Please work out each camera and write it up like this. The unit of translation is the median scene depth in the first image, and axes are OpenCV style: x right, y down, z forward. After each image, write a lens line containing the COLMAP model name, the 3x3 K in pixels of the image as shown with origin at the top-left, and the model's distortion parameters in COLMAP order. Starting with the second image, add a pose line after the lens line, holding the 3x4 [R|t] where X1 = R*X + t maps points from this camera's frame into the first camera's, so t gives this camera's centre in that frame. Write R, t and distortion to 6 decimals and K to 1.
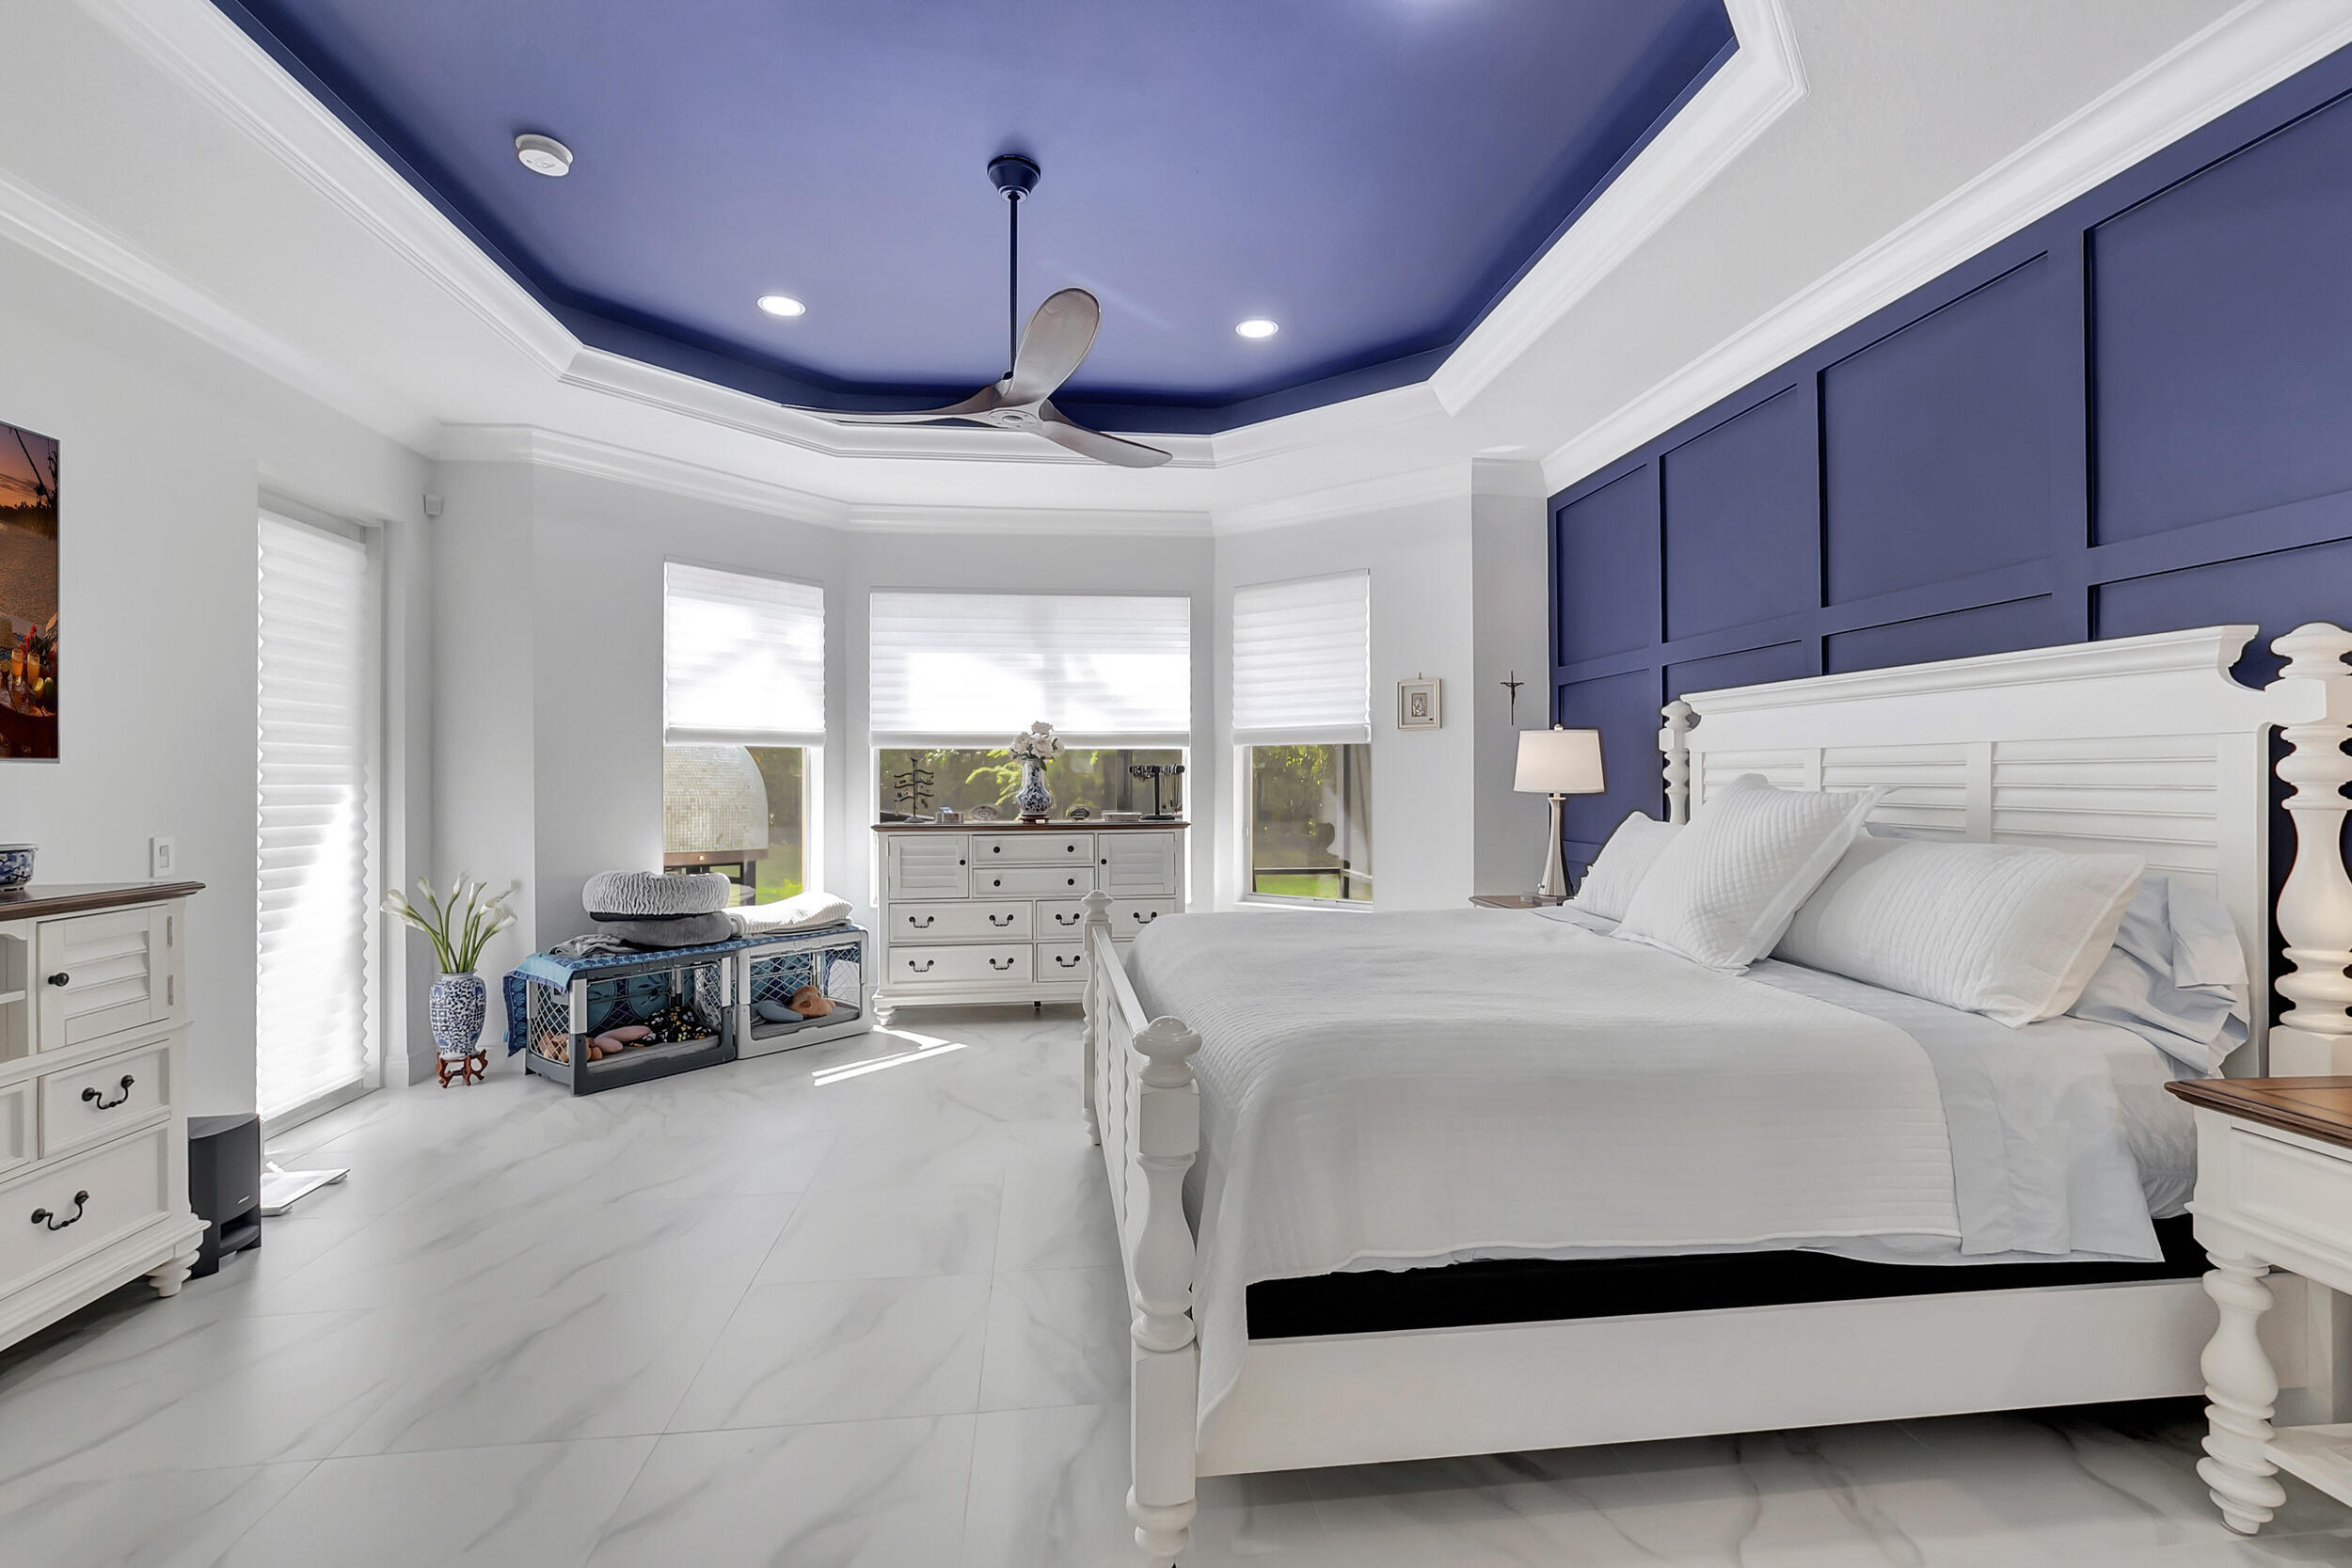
lens RADIAL K [[1038.8, 0, 1187.7], [0, 1038.8, 778.8], [0, 0, 1]] dist [-0.002225, -0.001134]
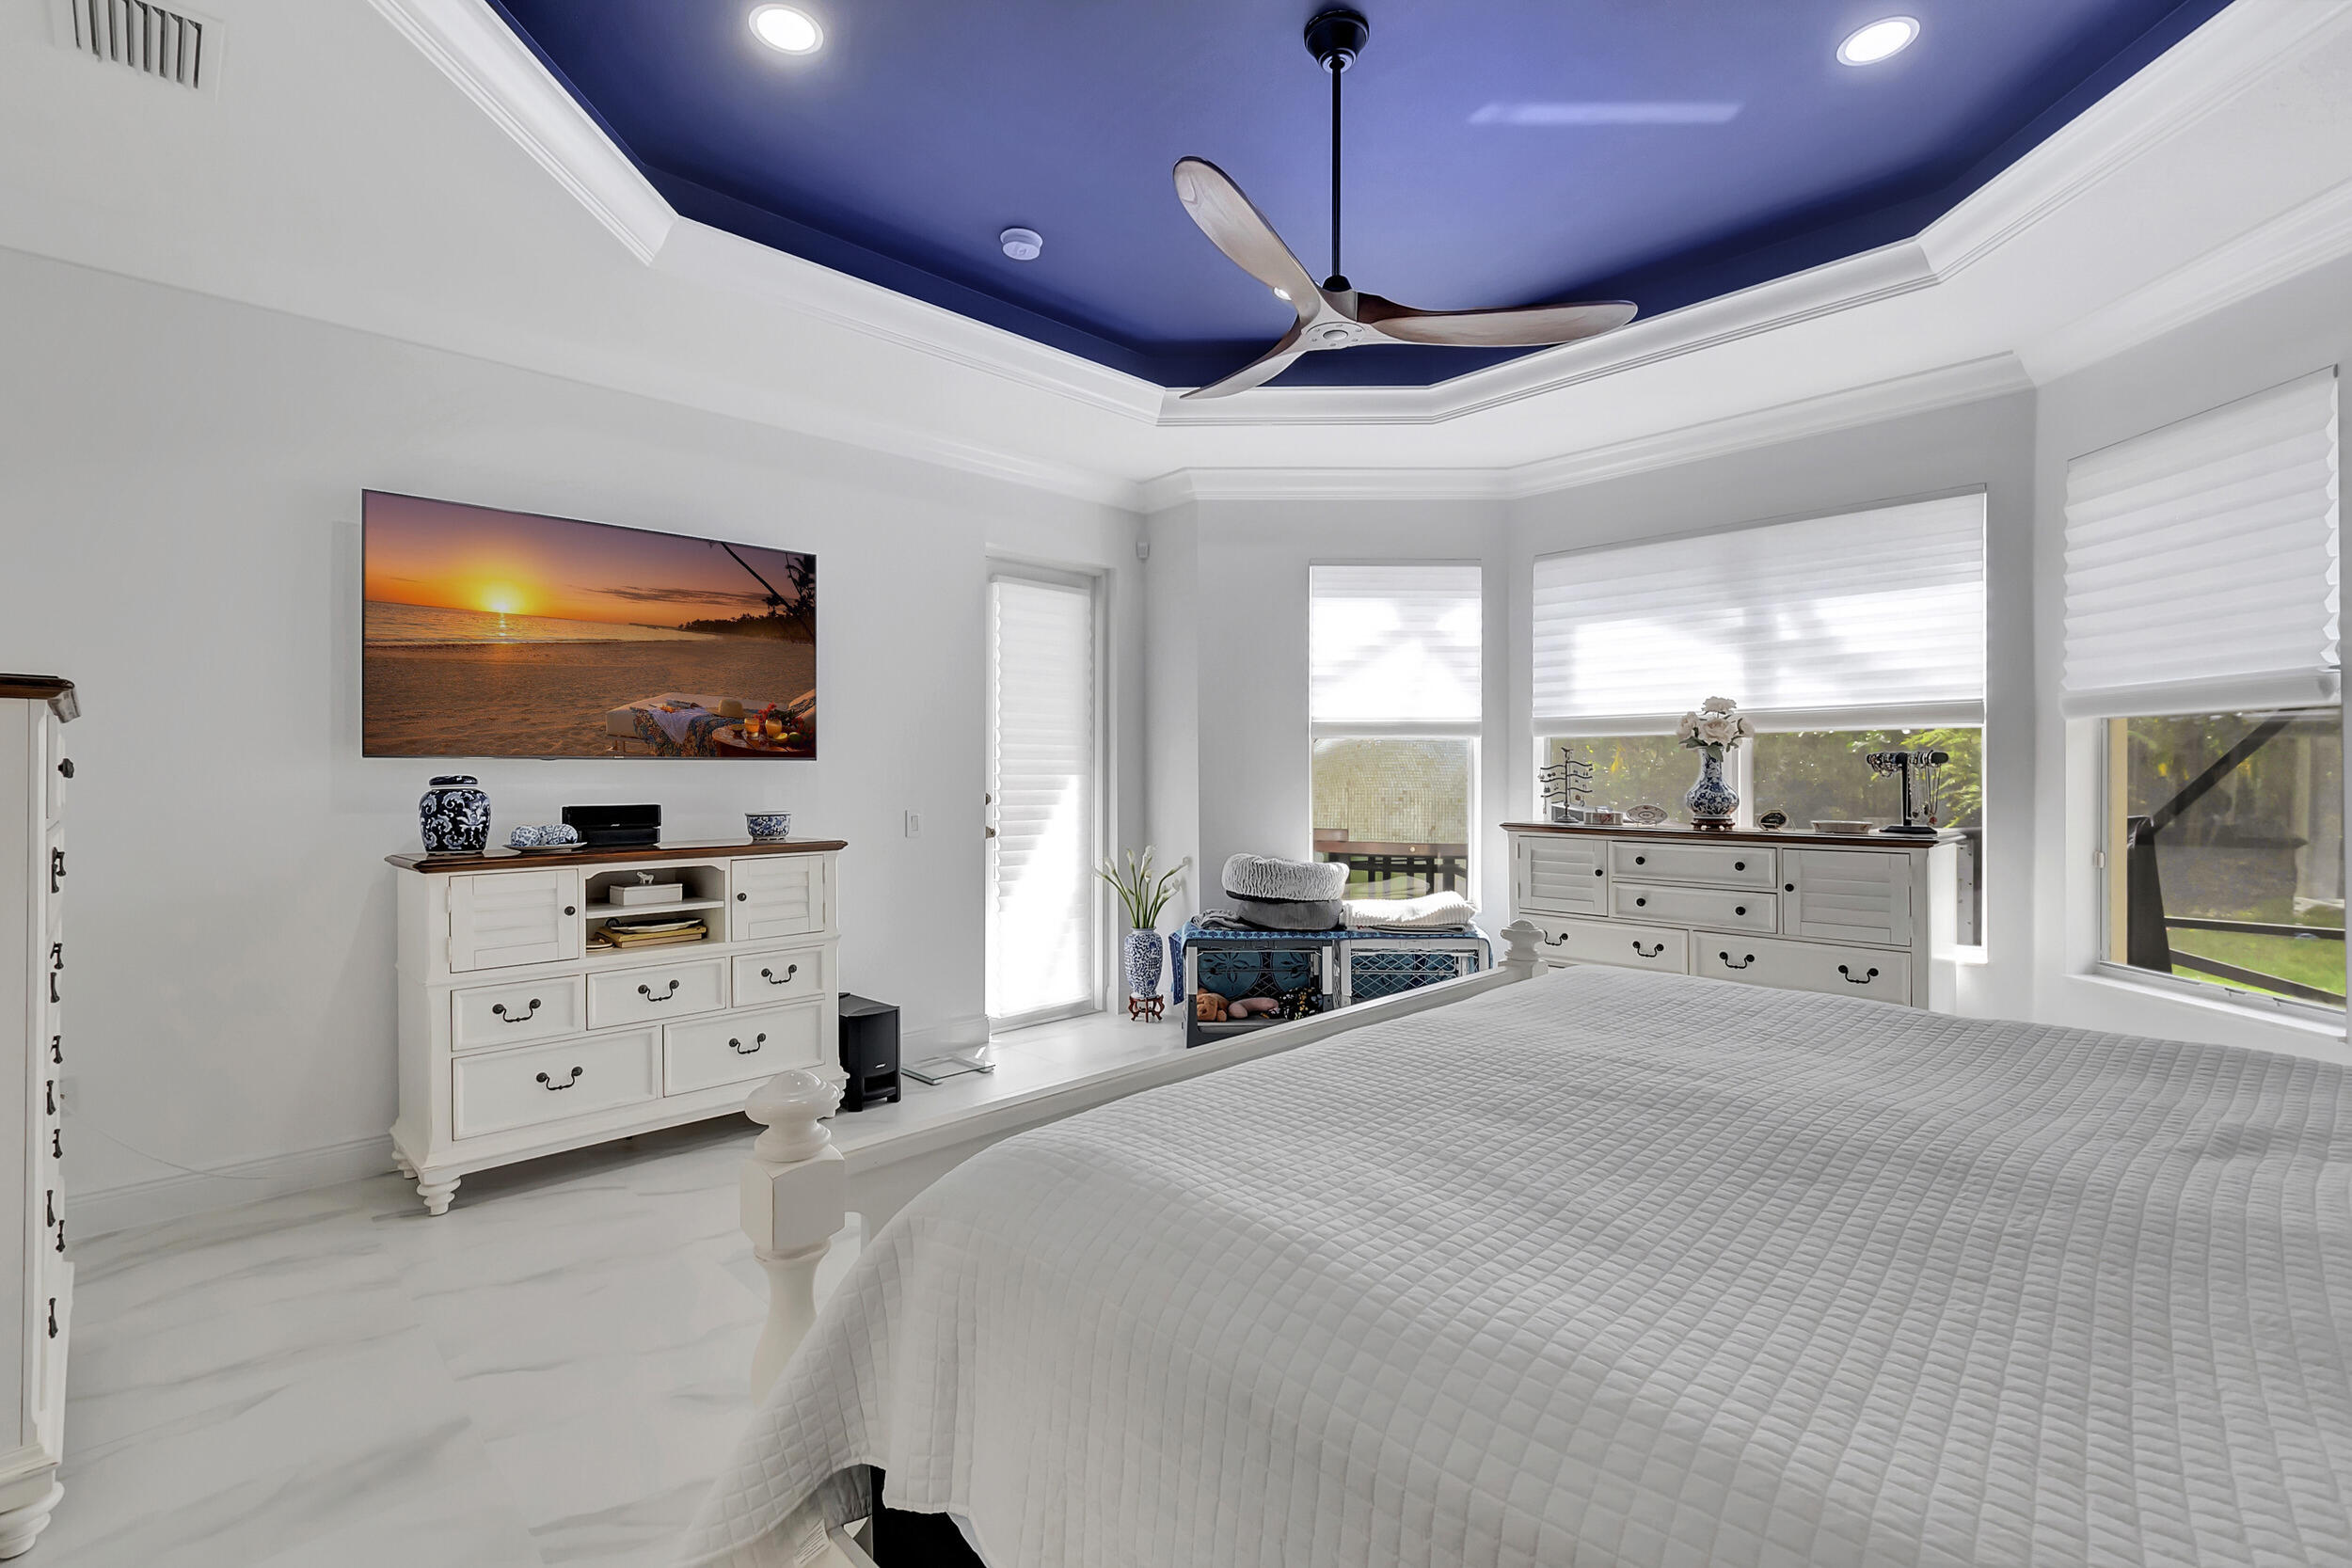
lens RADIAL K [[1038.8, 0, 1176.7], [0, 1038.8, 777.0], [0, 0, 1]] dist [-0.002225, -0.001134]
pose [[0.603078, 0.007069, -0.797651, 0.272238], [-0.001272, 0.999968, 0.007900, -0.002051], [0.797681, -0.003750, 0.603068, 0.263956]]
